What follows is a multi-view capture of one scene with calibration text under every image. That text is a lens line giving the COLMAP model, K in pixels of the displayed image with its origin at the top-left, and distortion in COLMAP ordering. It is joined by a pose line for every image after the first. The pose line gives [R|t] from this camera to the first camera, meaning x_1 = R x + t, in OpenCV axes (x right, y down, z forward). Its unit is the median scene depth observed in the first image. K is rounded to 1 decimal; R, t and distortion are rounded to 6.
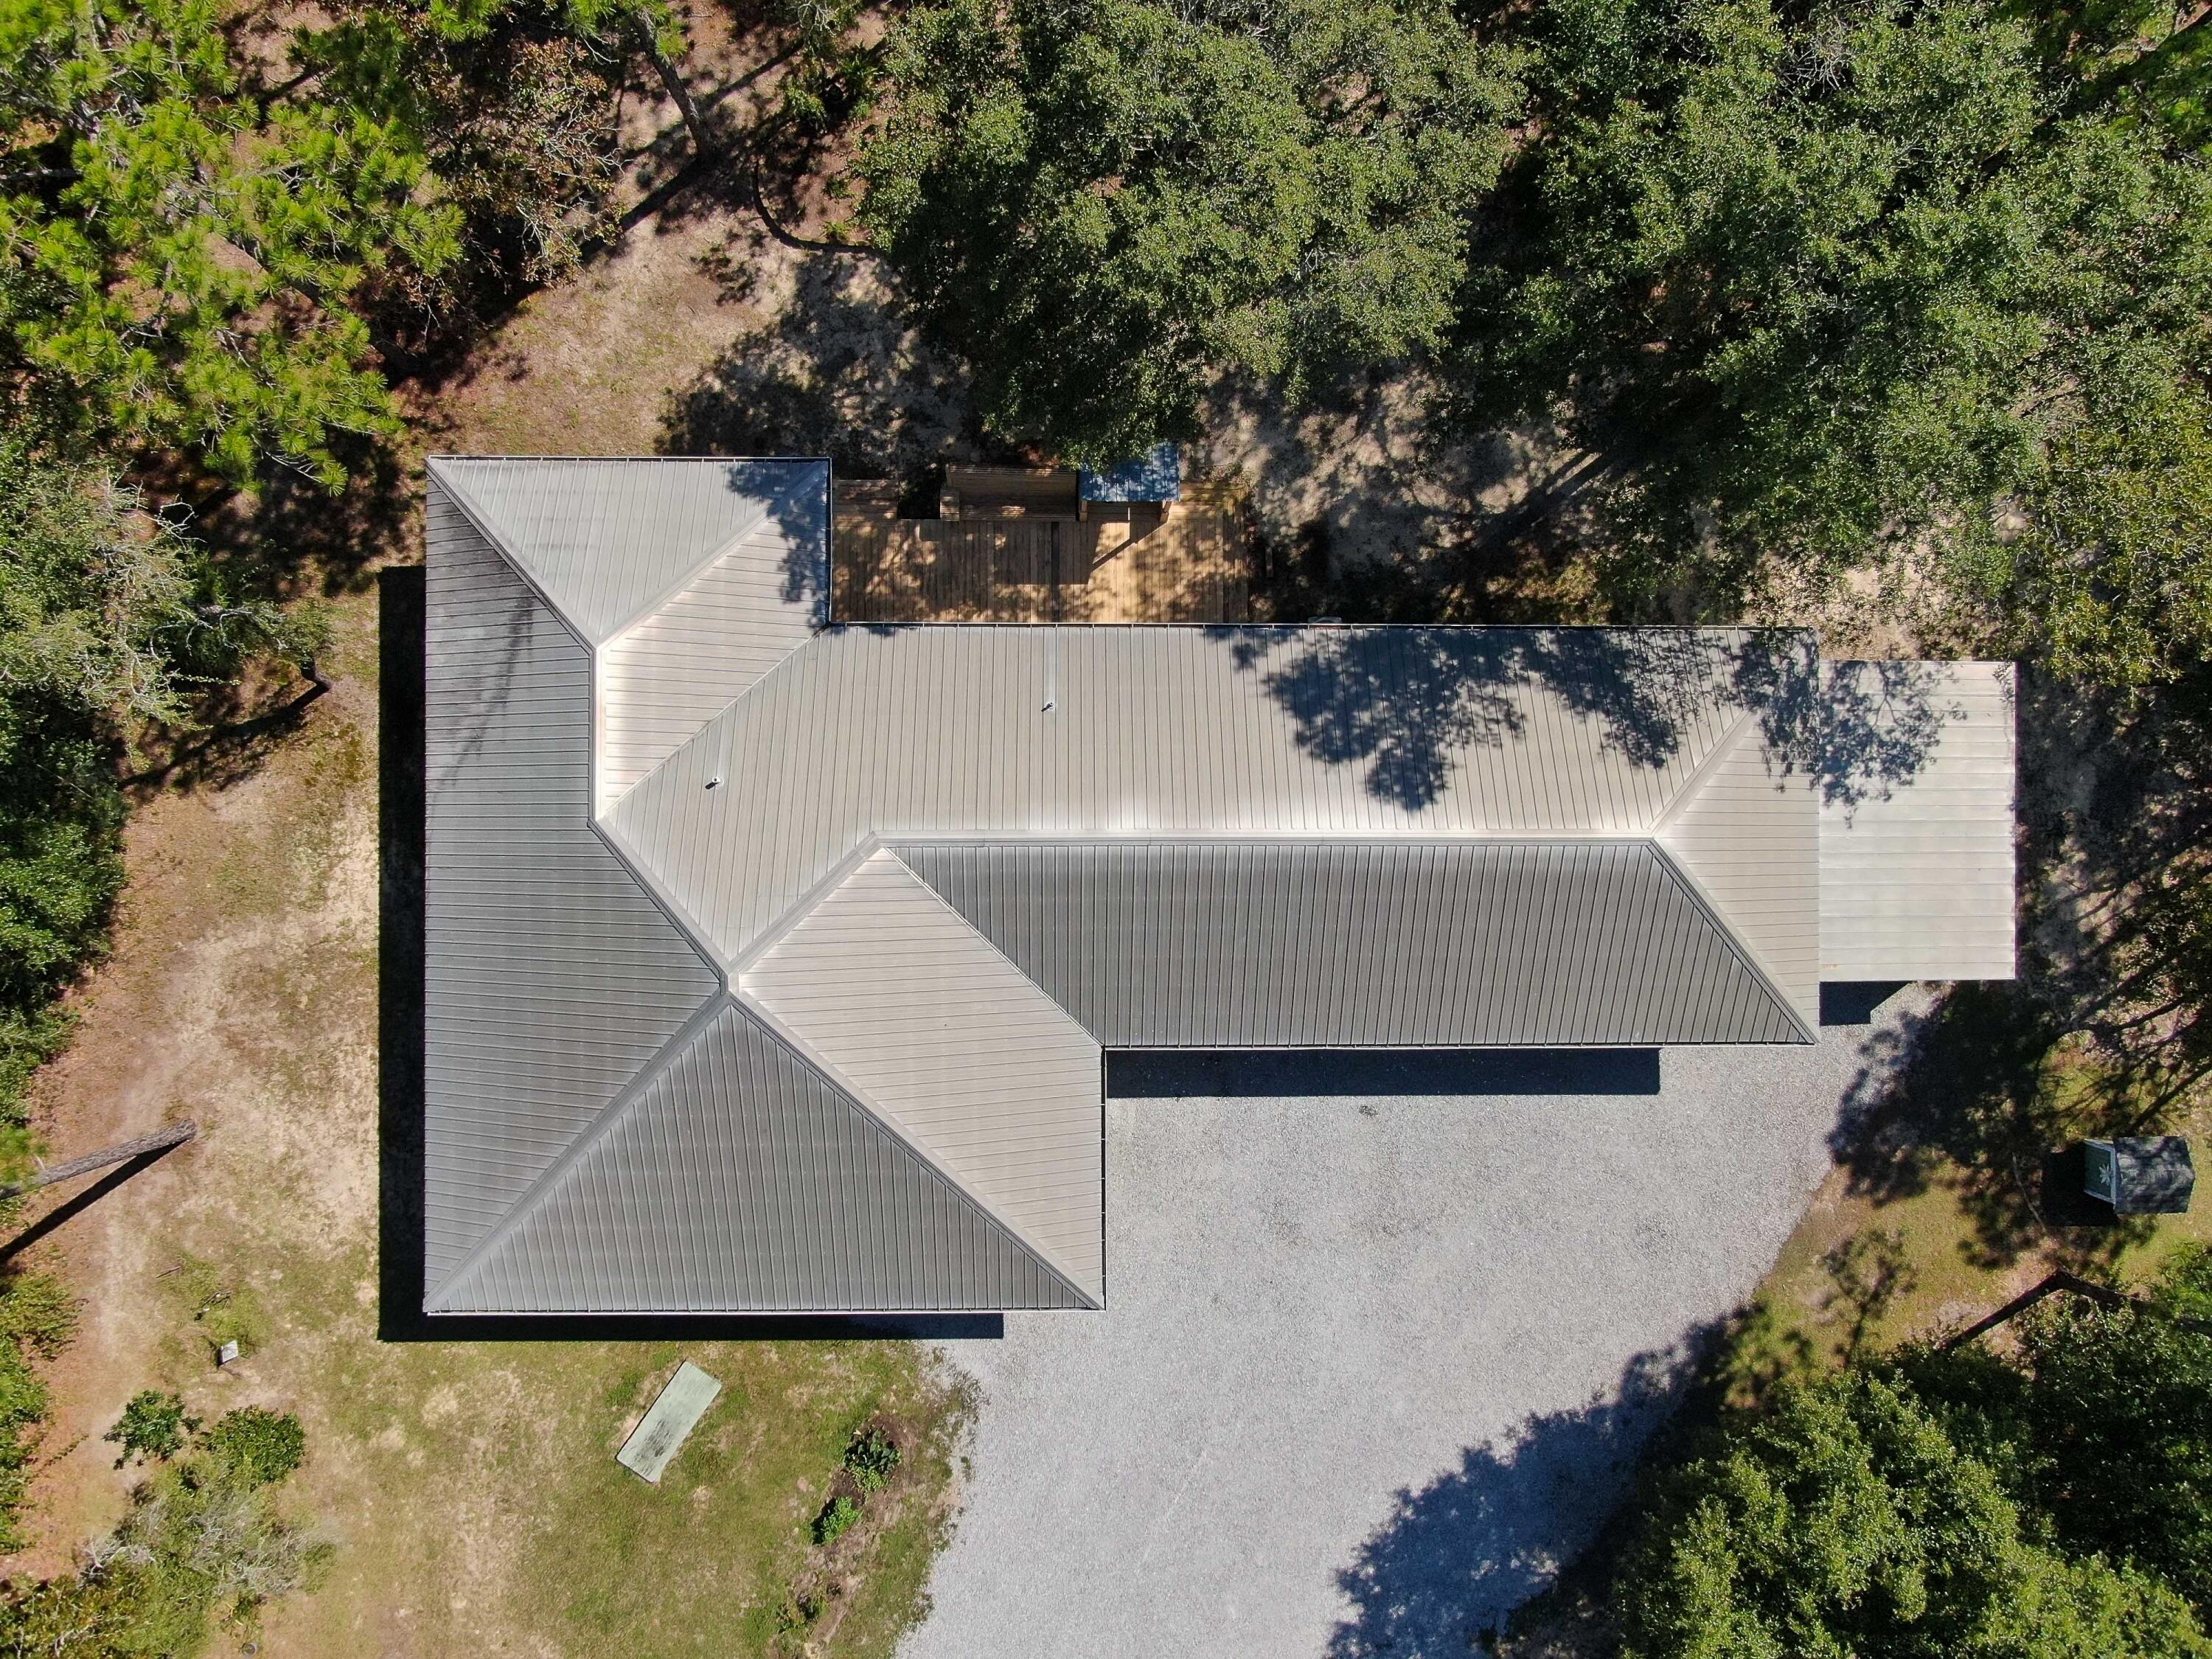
lens RADIAL K [[1575.5, 0, 1106.0], [0, 1575.5, 829.5], [0, 0, 1]] dist [-0.003460, -0.001520]
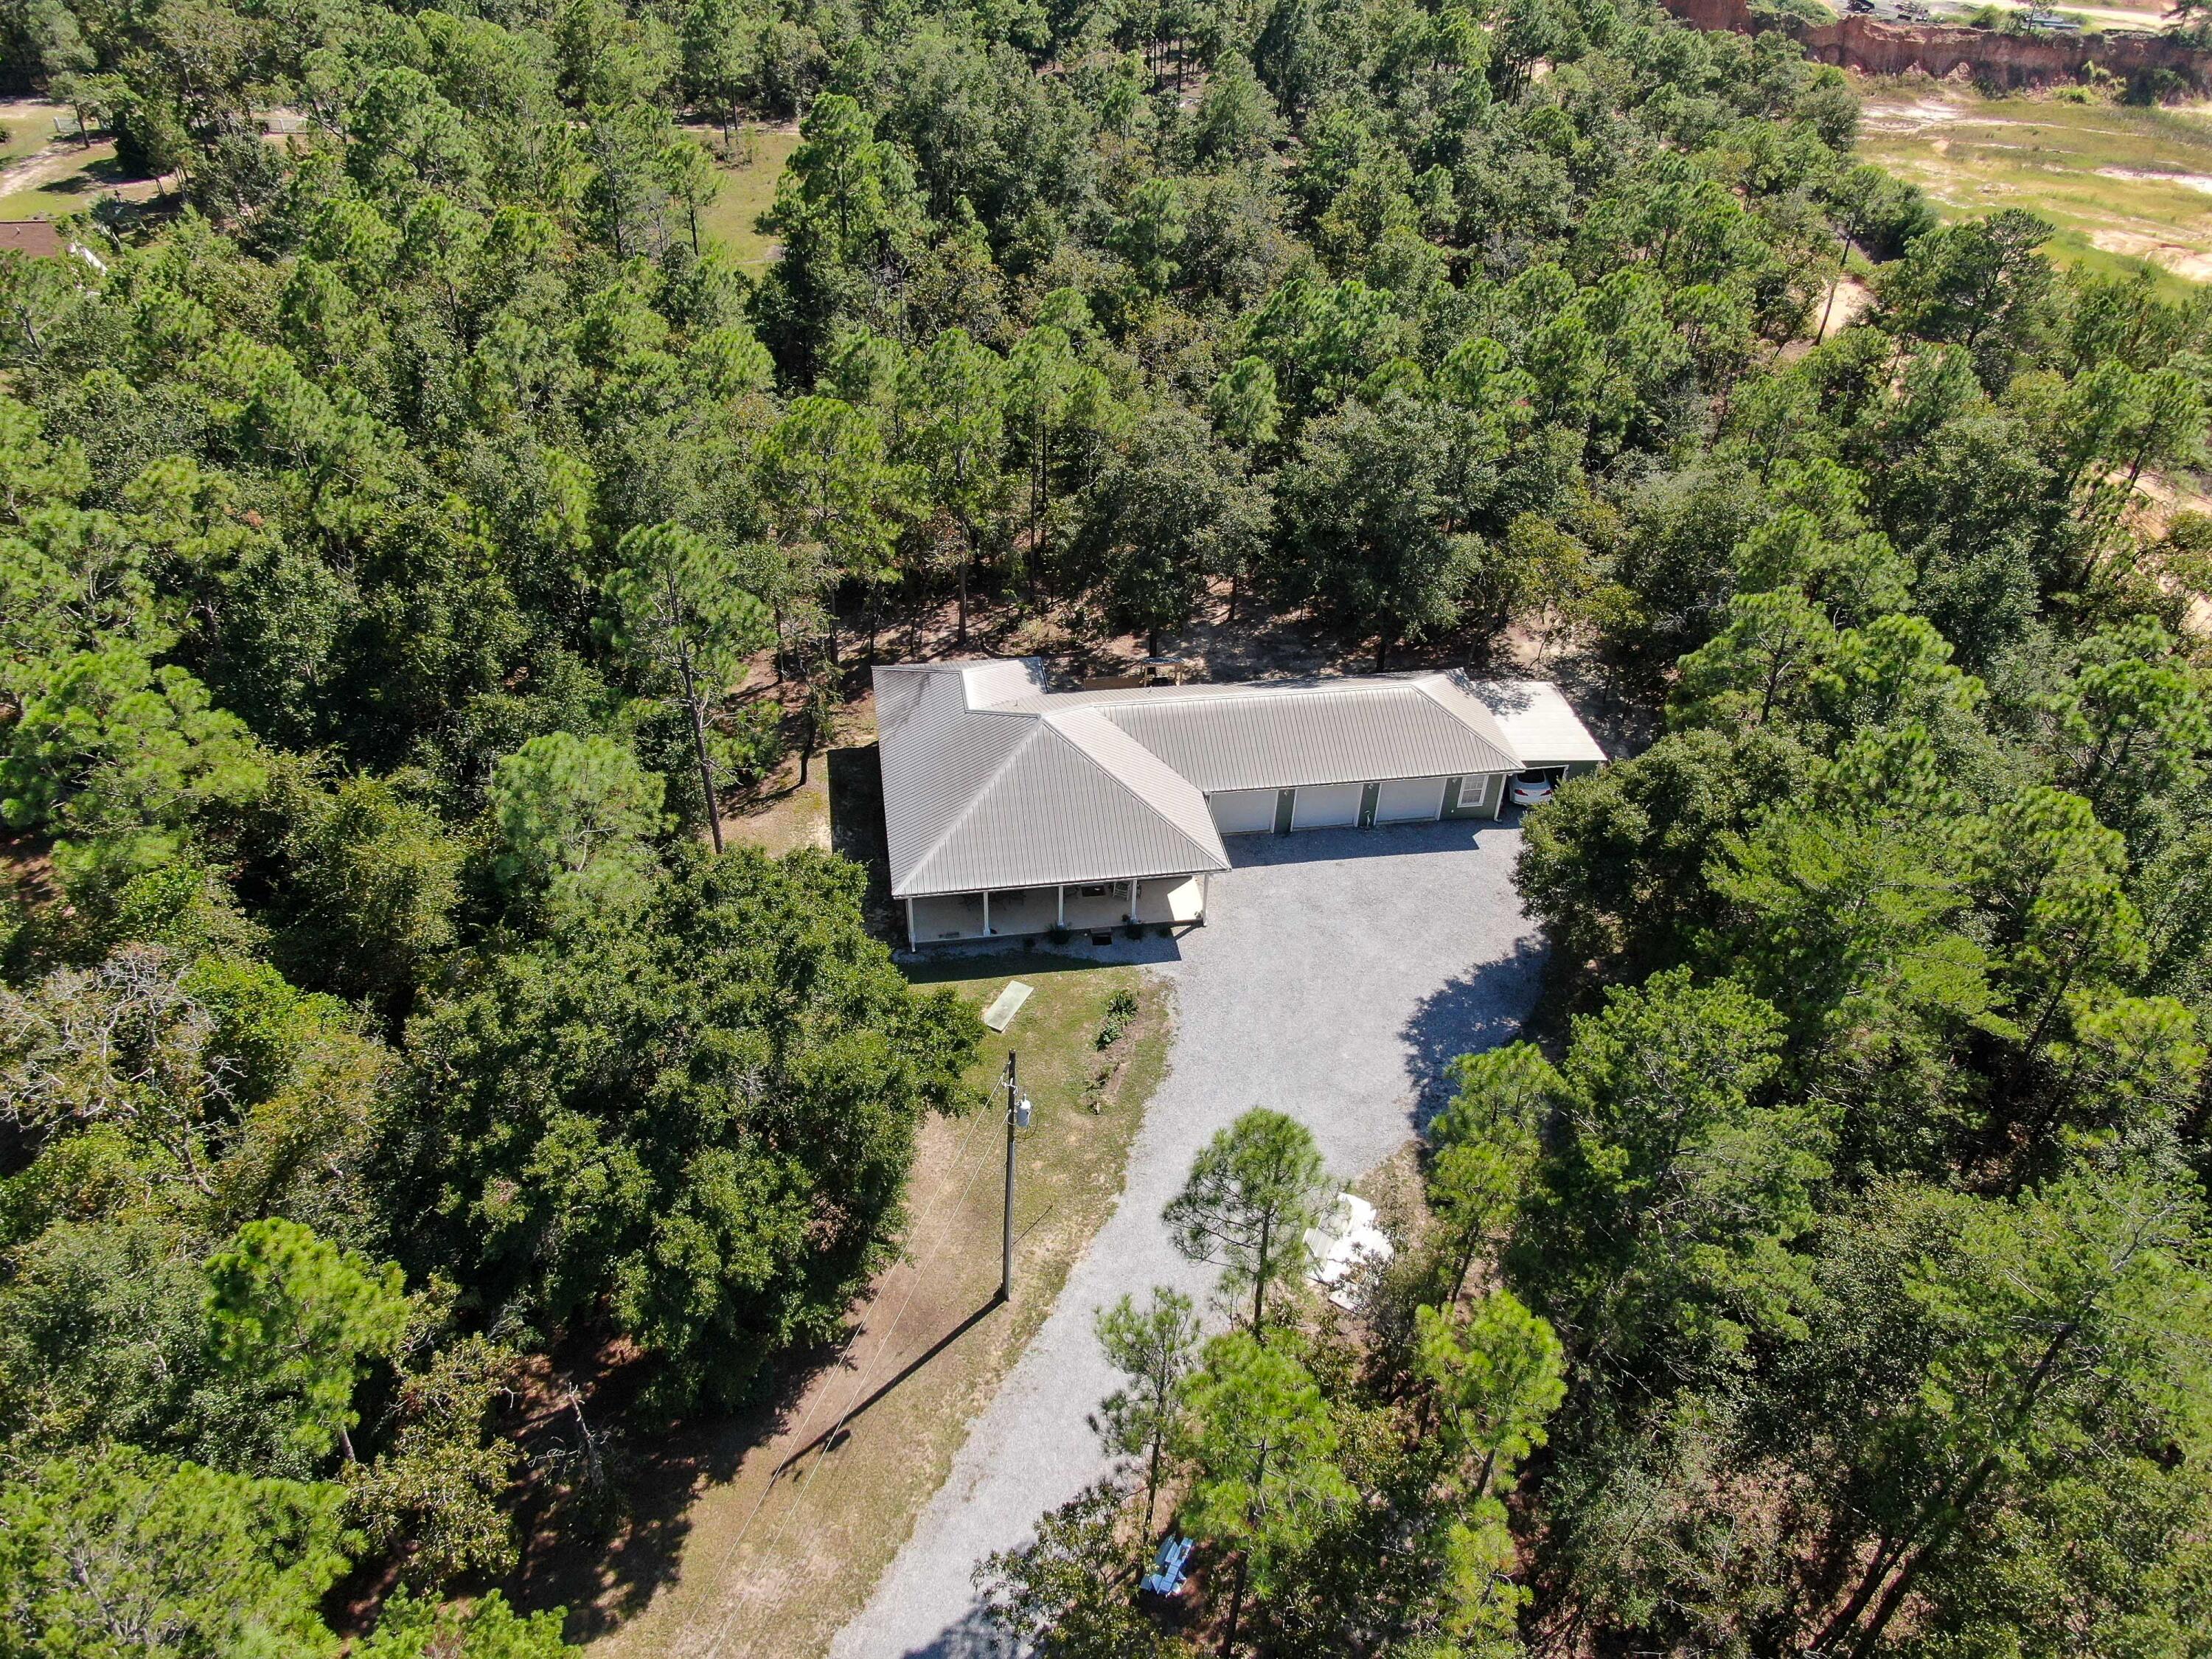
lens RADIAL K [[1575.5, 0, 1106.0], [0, 1575.5, 829.5], [0, 0, 1]] dist [-0.003460, -0.001520]
pose [[0.986497, -0.096128, 0.132605, -0.379758], [0.163651, 0.610941, -0.774577, 1.630370], [-0.006555, 0.785819, 0.618422, -0.250442]]
